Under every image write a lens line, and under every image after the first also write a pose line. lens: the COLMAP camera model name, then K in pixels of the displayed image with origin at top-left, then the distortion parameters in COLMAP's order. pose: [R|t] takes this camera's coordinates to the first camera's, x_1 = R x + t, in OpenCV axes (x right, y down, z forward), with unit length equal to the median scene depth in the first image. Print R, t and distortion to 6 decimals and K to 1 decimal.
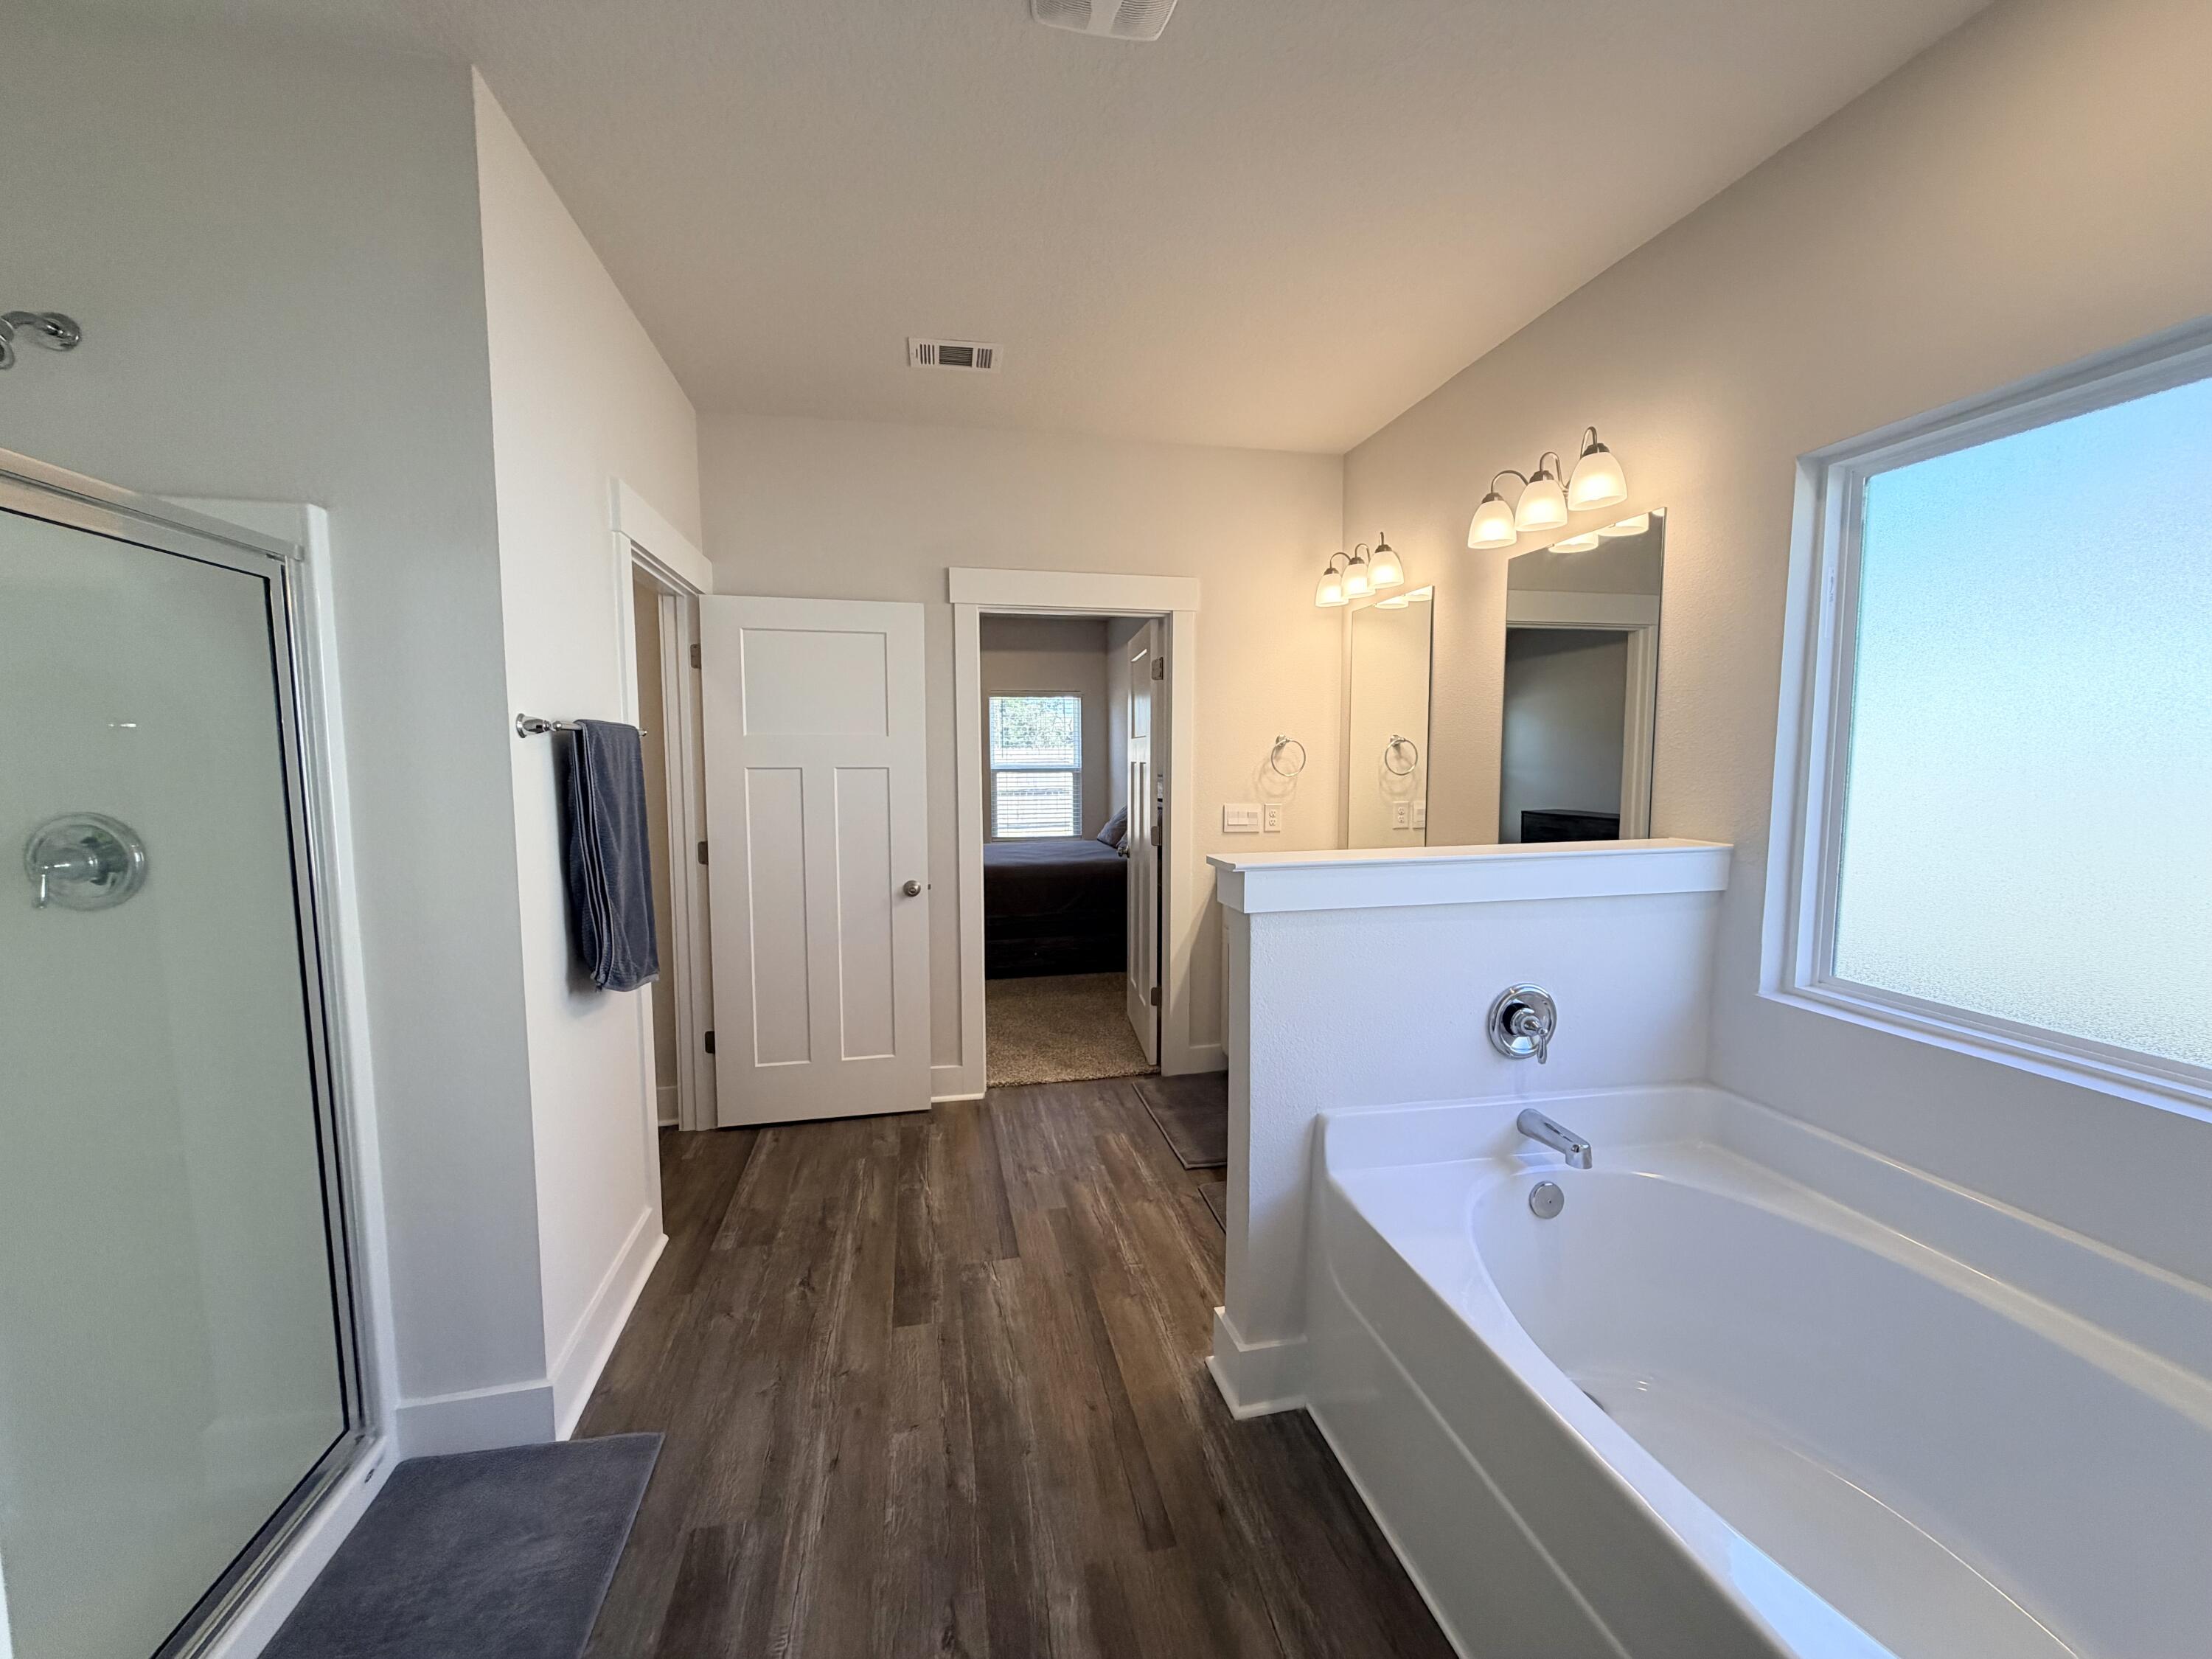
lens RADIAL K [[879.9, 0, 1103.2], [0, 879.9, 831.0], [0, 0, 1]] dist [0.000766, -0.000159]
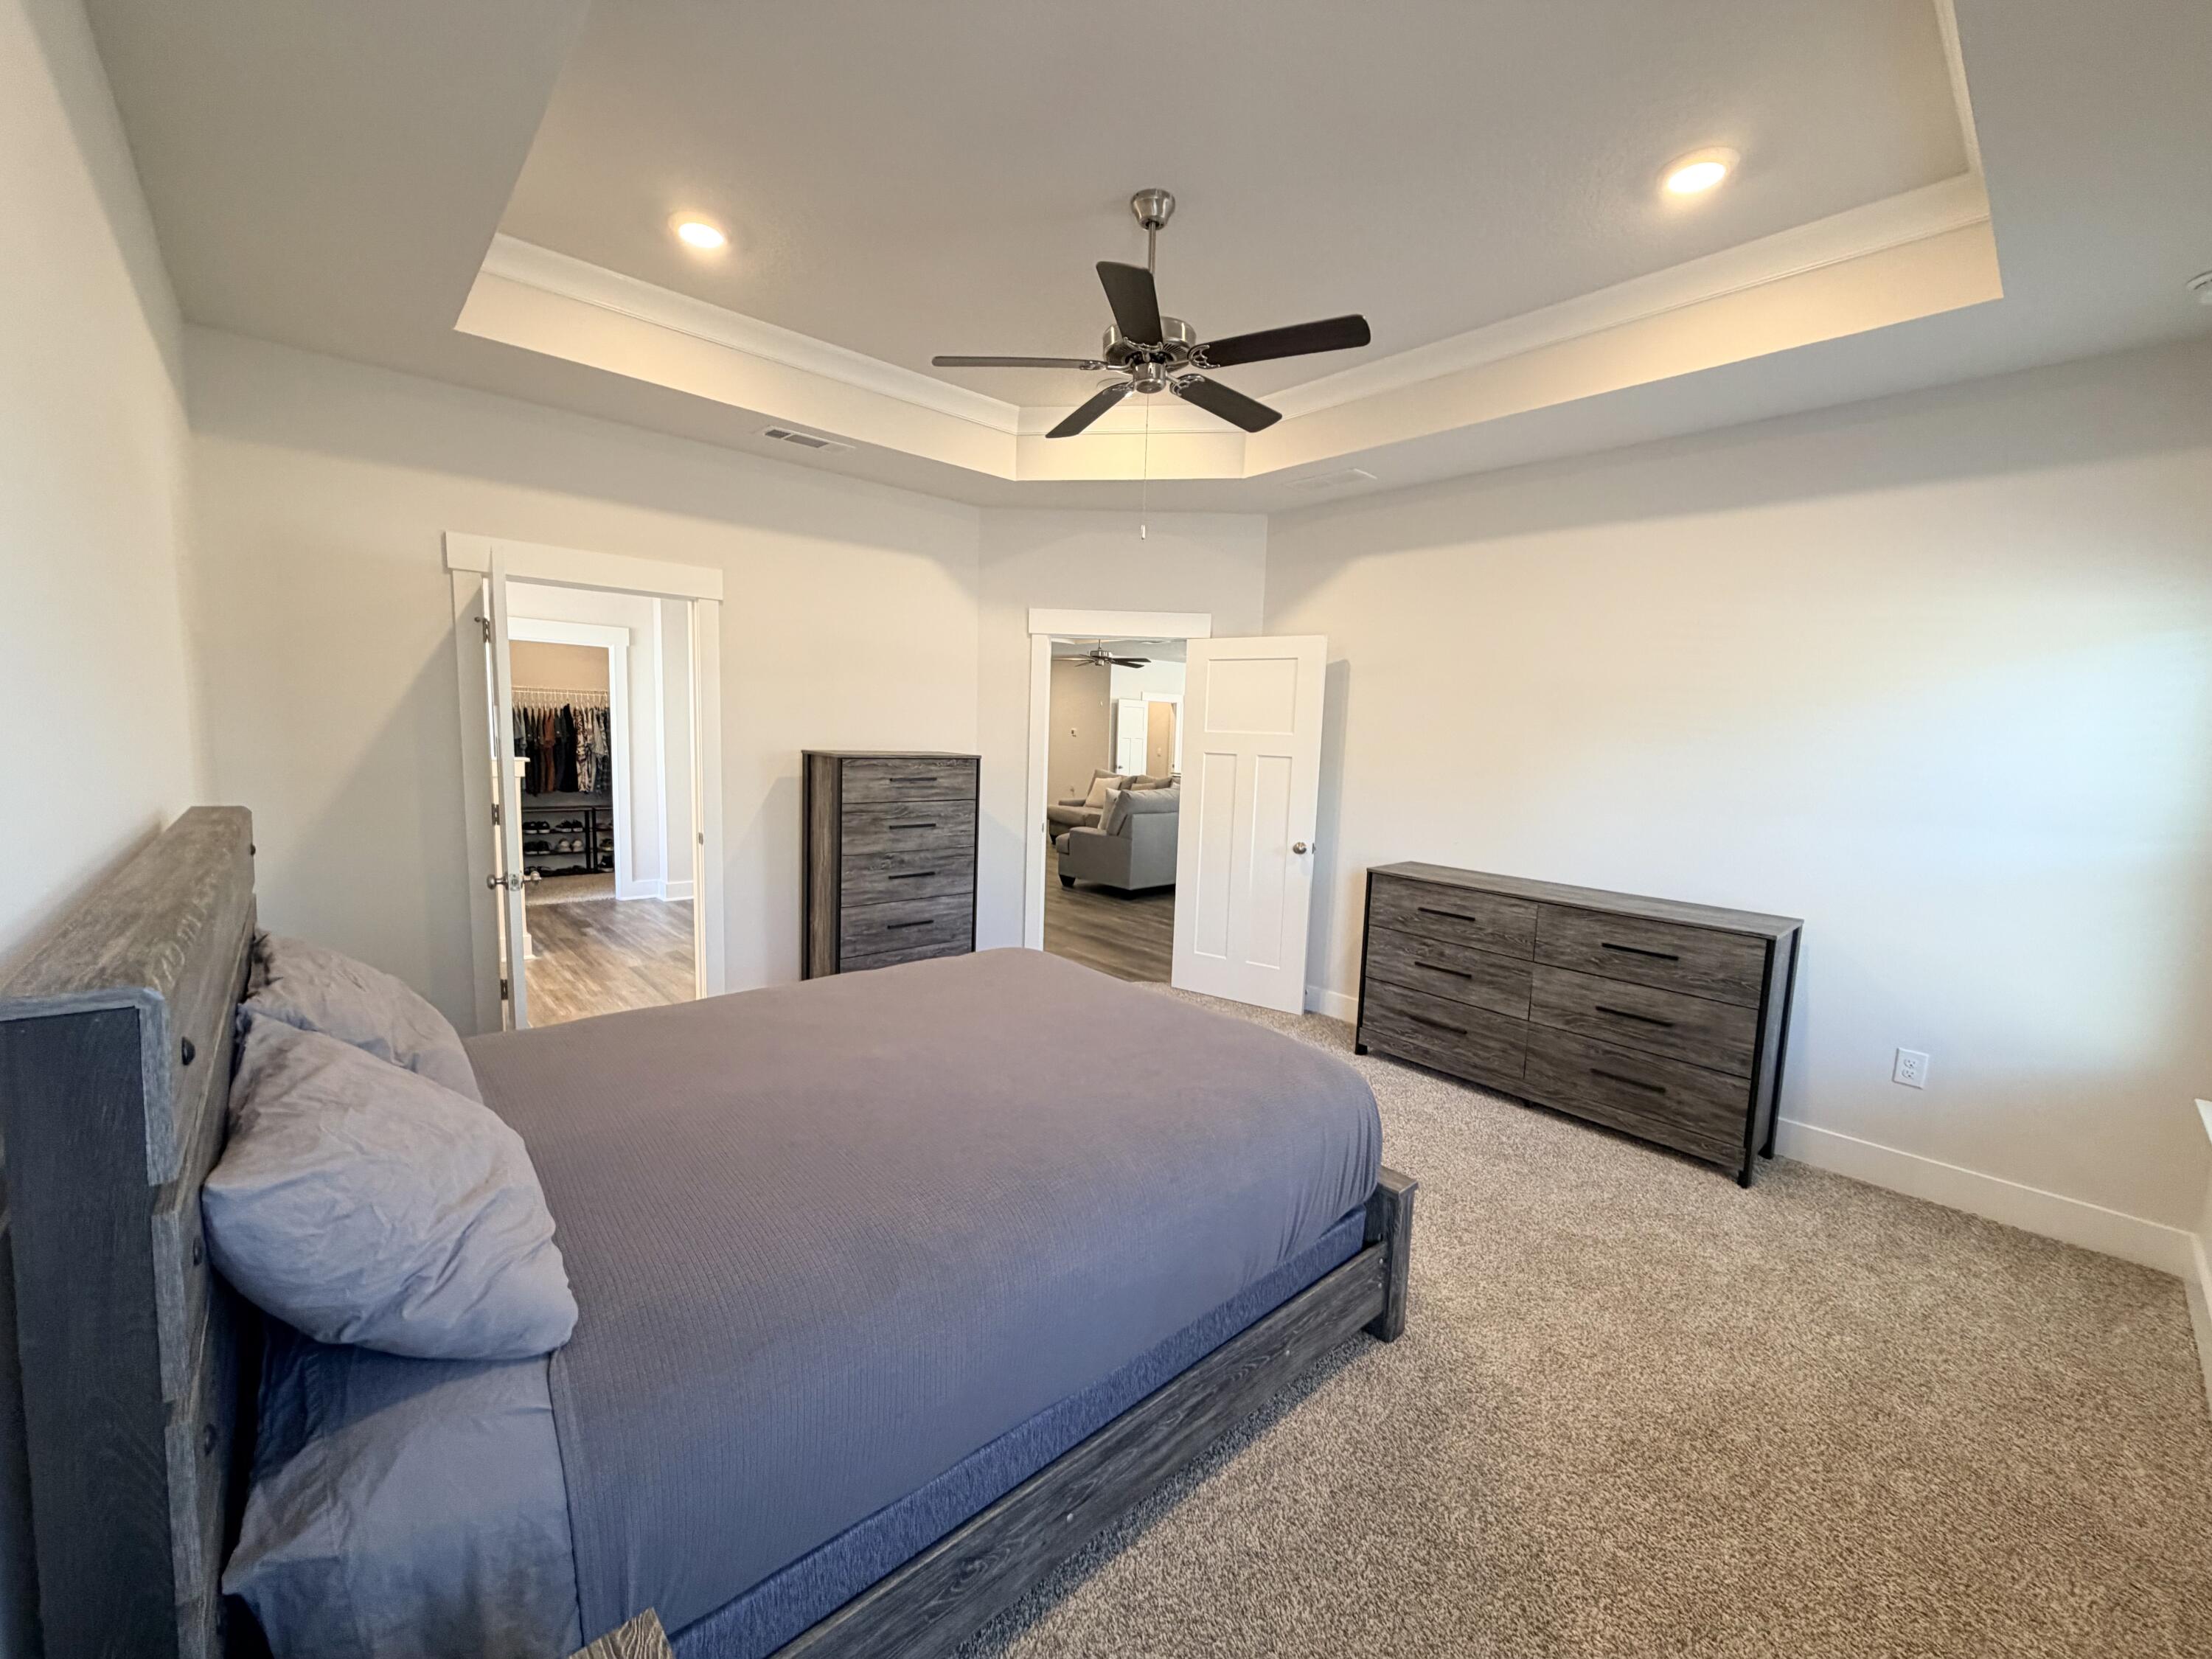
lens RADIAL K [[879.9, 0, 1103.2], [0, 879.9, 831.0], [0, 0, 1]] dist [0.000766, -0.000159]
pose [[-0.864710, 0.029720, -0.501391, -0.042152], [-0.077035, 0.978590, 0.190862, -0.395769], [0.496328, 0.203665, -0.843907, 4.133196]]
